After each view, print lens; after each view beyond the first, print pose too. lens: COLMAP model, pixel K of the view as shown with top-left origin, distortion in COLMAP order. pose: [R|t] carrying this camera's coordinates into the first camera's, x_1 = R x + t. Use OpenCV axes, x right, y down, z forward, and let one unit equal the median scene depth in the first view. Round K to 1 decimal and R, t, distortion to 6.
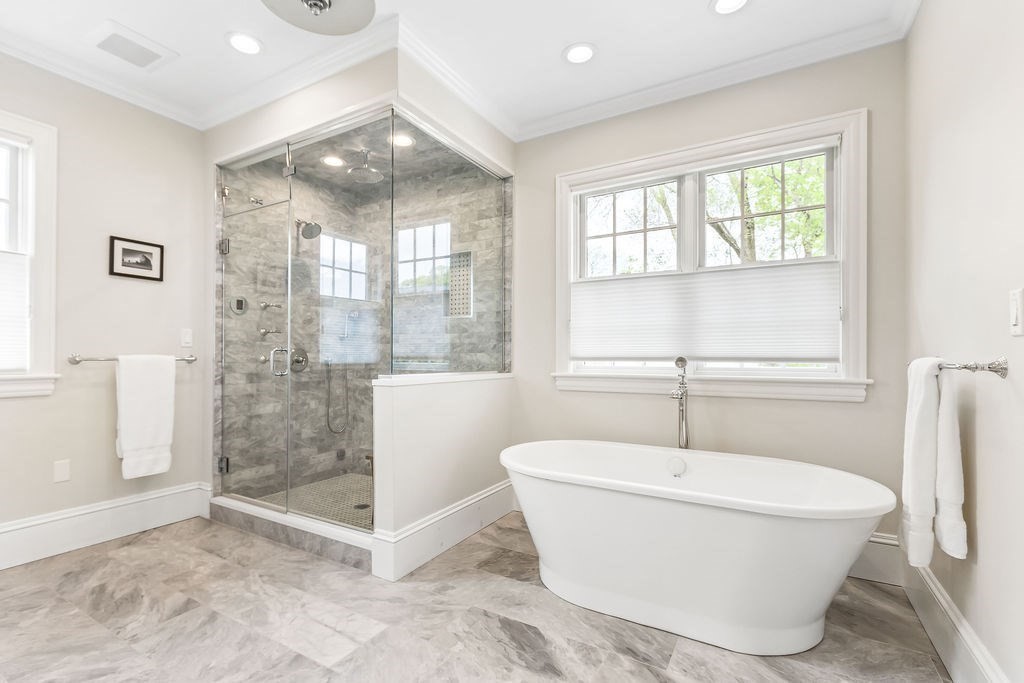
lens RADIAL K [[467.9, 0, 485.5], [0, 467.9, 355.0], [0, 0, 1]] dist [-0.001316, -0.000089]
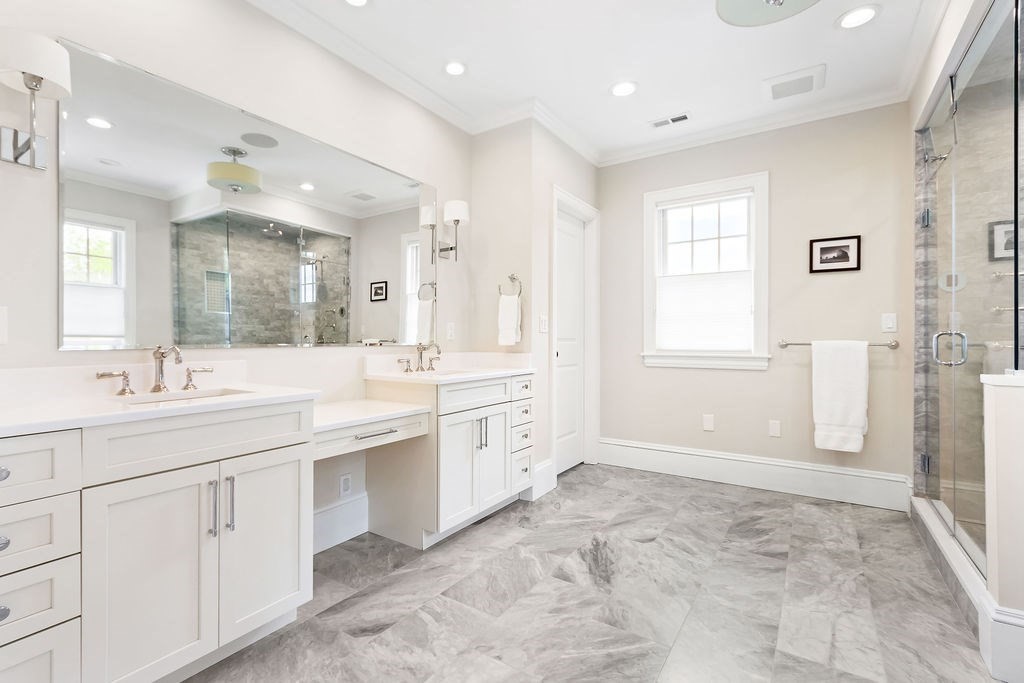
lens RADIAL K [[467.9, 0, 509.9], [0, 467.9, 341.2], [0, 0, 1]] dist [-0.001316, -0.000089]
pose [[-0.024638, -0.003034, -0.999692, 0.406601], [-0.001769, 0.999994, -0.002992, 0.006505], [0.999695, 0.001695, -0.024643, 0.269317]]
